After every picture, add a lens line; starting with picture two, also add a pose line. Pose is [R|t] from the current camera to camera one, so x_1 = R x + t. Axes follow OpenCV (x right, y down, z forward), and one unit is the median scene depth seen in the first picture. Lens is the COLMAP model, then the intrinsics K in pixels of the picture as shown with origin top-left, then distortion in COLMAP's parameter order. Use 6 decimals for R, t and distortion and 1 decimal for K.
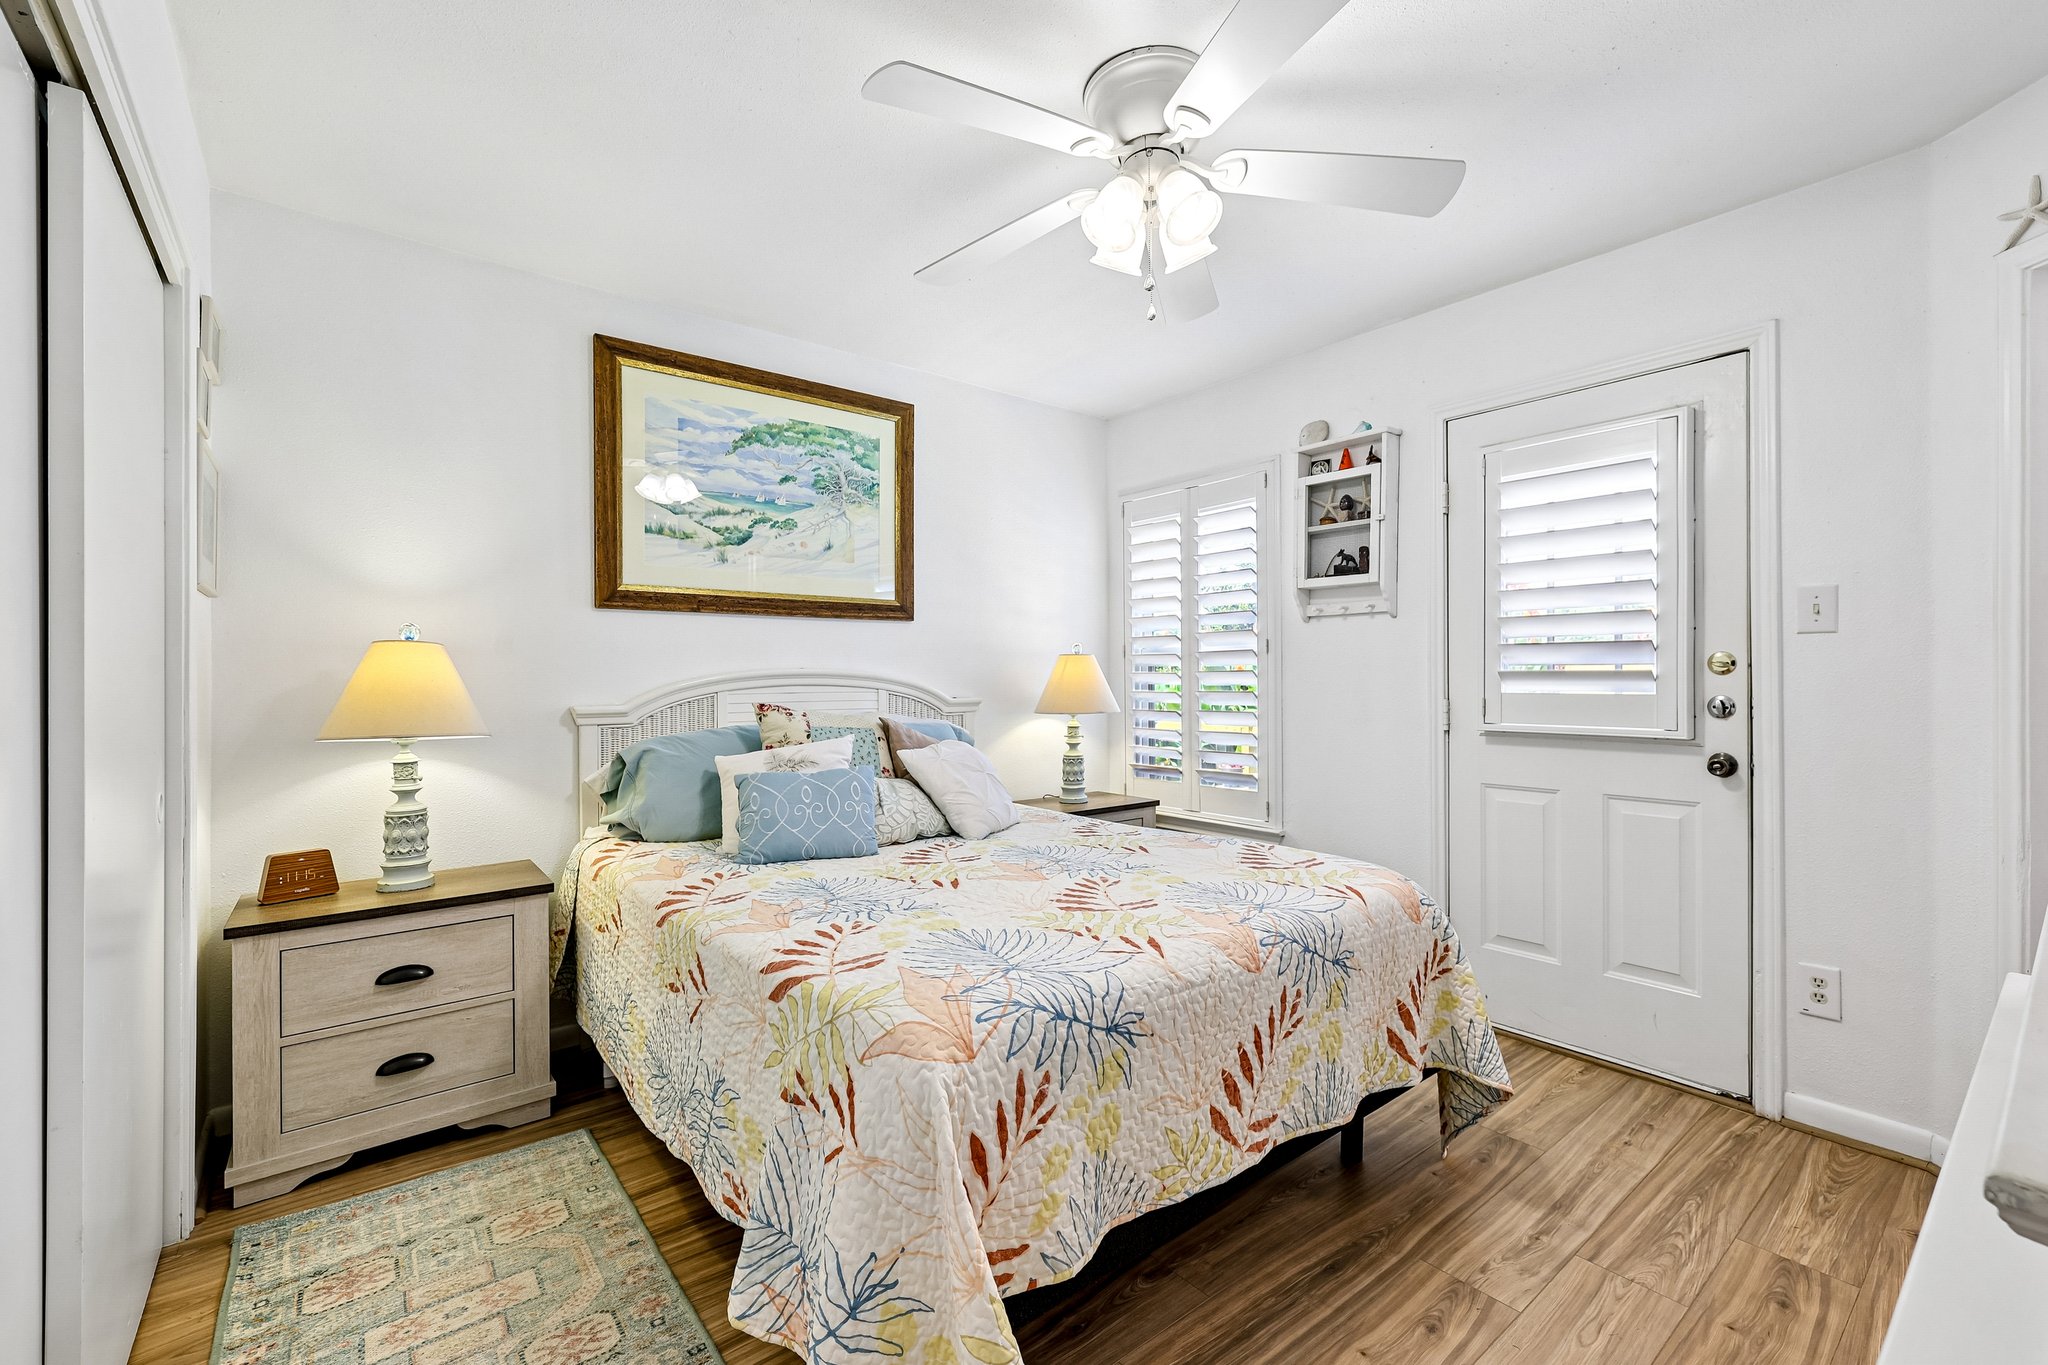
lens RADIAL K [[866.8, 0, 1030.8], [0, 866.8, 680.2], [0, 0, 1]] dist [0.000469, 0.000280]
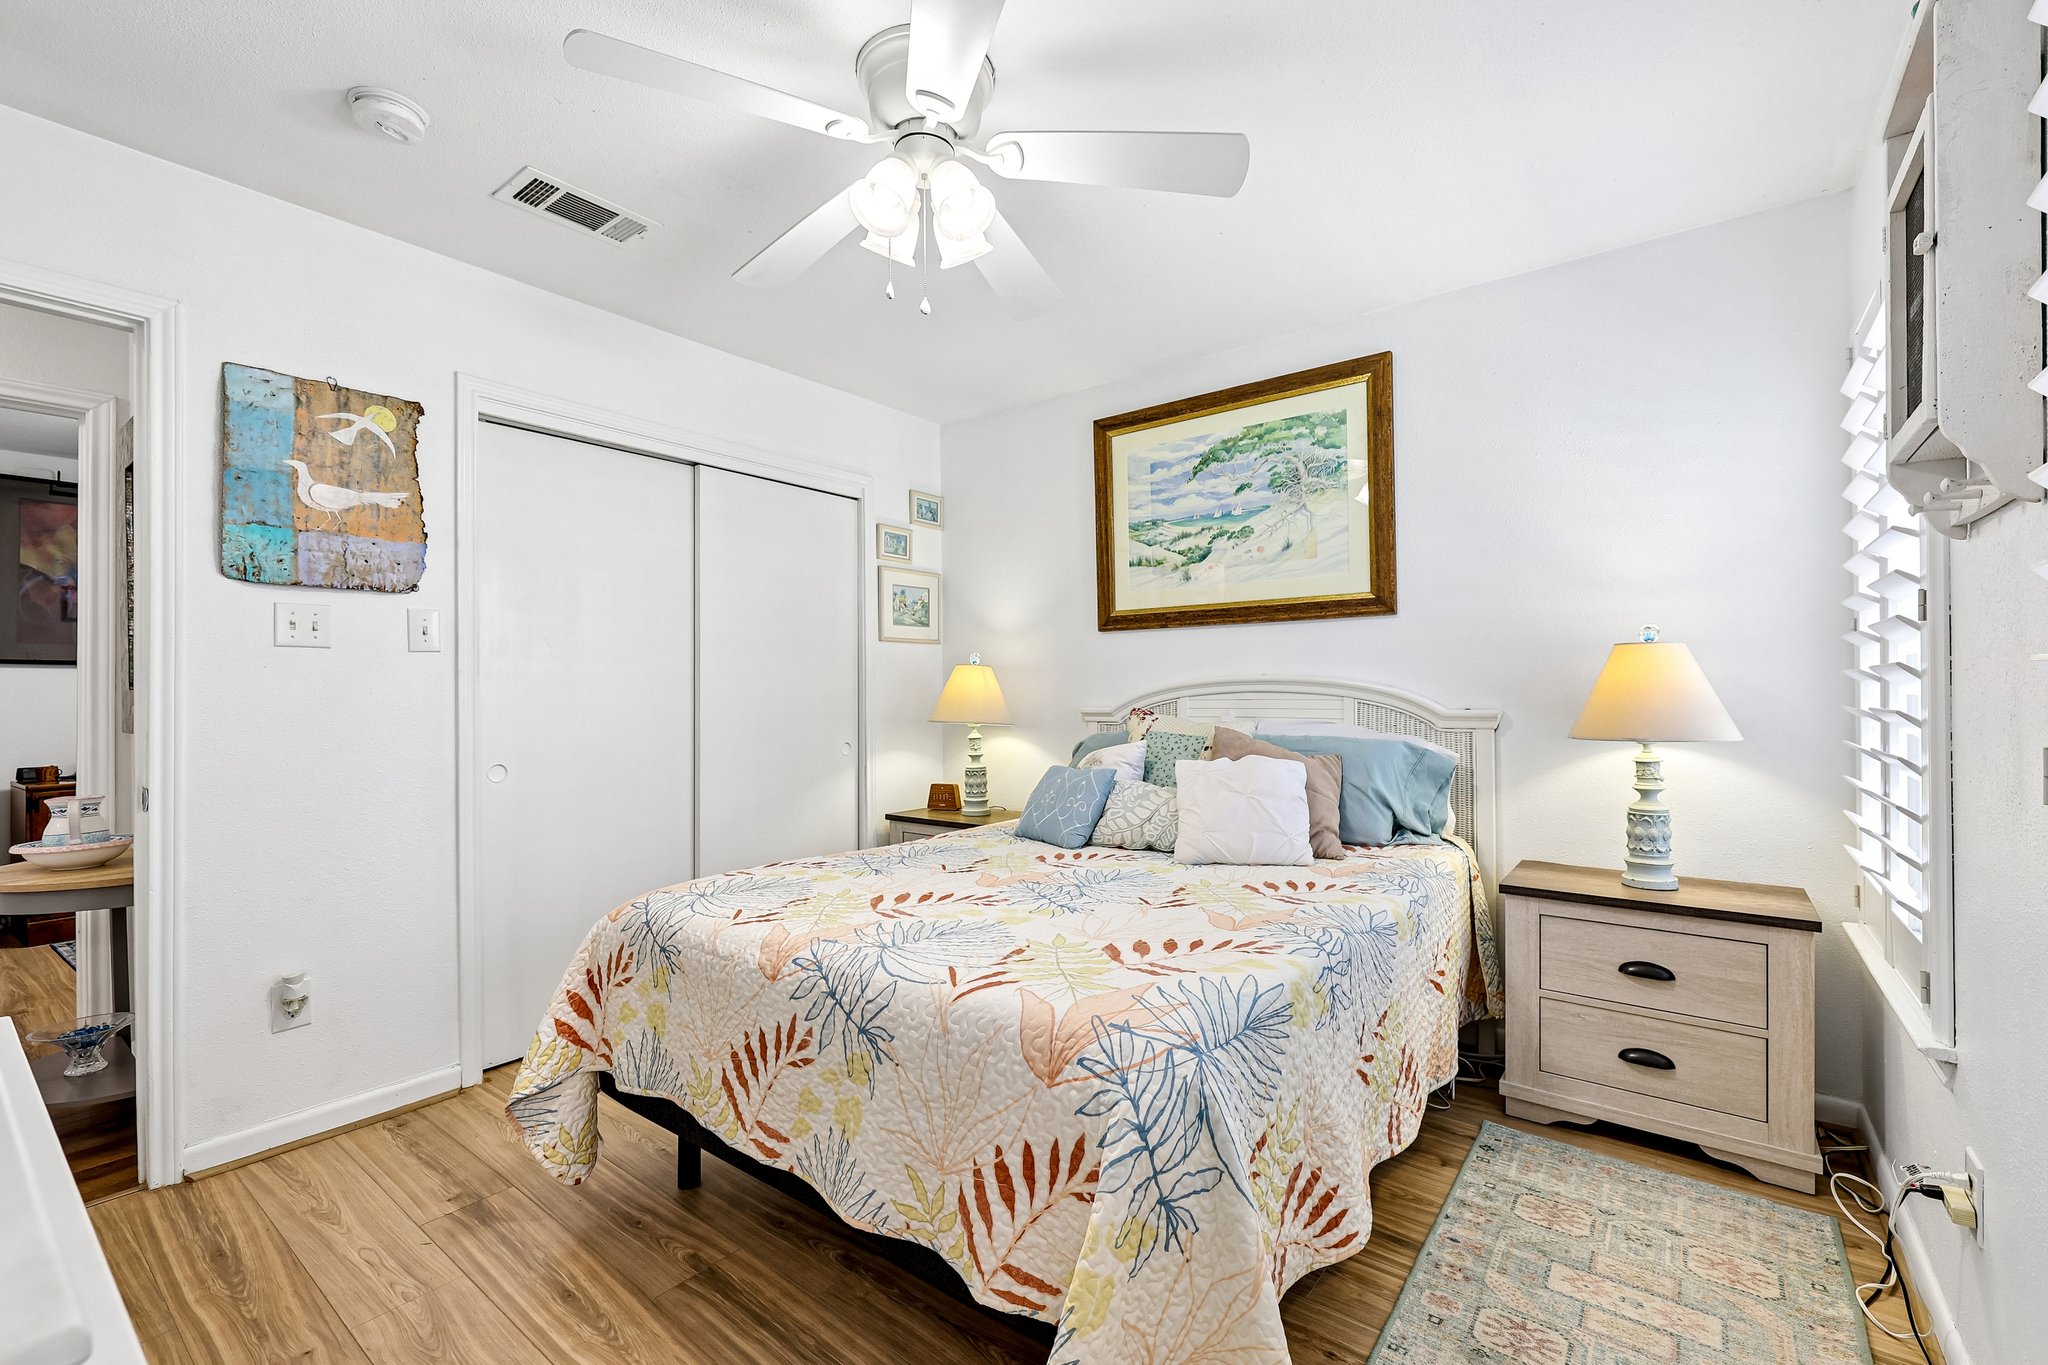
lens RADIAL K [[860.4, 0, 1027.5], [0, 860.4, 697.4], [0, 0, 1]] dist [-0.002102, 0.000077]
pose [[0.226234, 0.014939, -0.973959, 0.629408], [0.005459, 0.999847, 0.016604, -0.005440], [0.974058, -0.009073, 0.226117, 0.515267]]
